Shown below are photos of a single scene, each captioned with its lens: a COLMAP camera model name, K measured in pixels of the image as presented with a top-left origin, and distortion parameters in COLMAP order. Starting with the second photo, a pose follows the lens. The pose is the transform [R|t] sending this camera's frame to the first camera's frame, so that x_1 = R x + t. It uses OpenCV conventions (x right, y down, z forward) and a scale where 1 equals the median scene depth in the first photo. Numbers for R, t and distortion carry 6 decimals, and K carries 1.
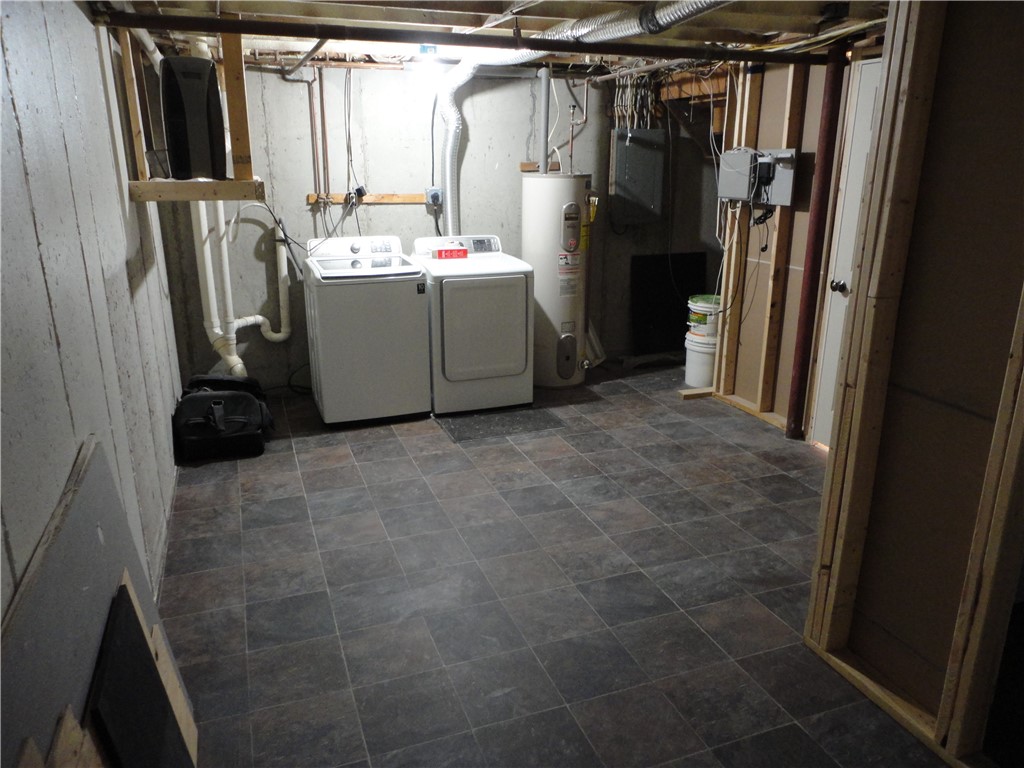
lens RADIAL K [[738.2, 0, 512.0], [0, 738.2, 384.0], [0, 0, 1]] dist [-0.009156, -0.000140]
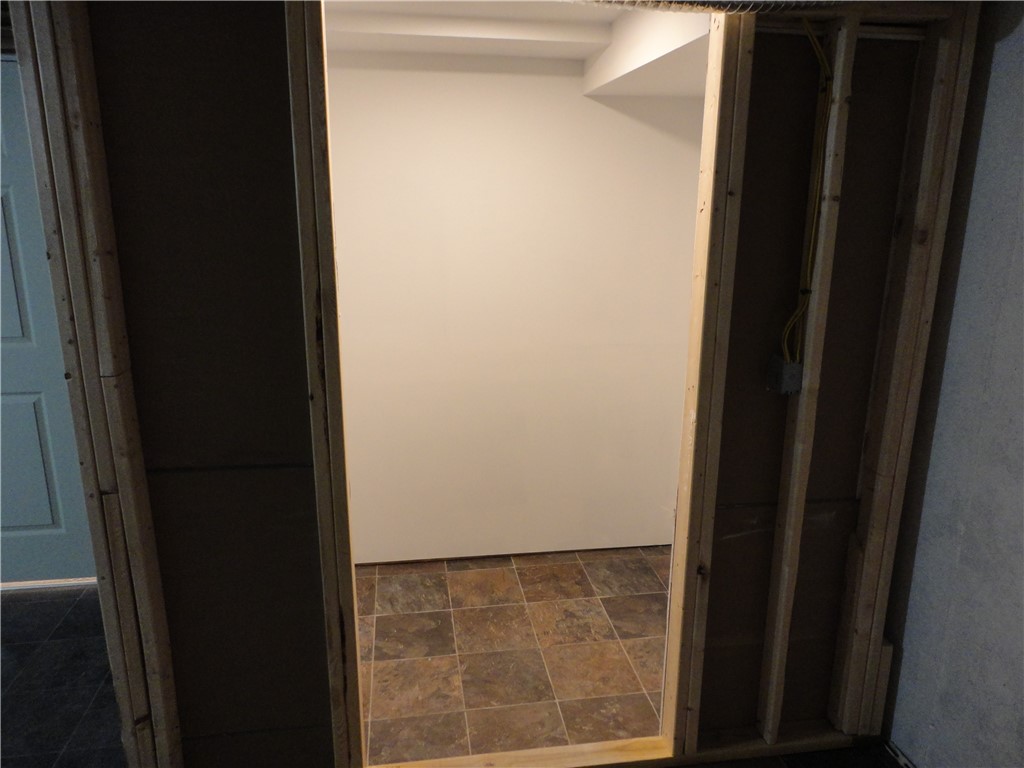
lens RADIAL K [[738.2, 0, 512.0], [0, 738.2, 384.0], [0, 0, 1]] dist [-0.009156, -0.000140]
pose [[0.191866, -0.242063, 0.951101, -0.166333], [0.280921, 0.942102, 0.183103, -0.129272], [-0.940357, 0.232053, 0.248758, 0.397538]]
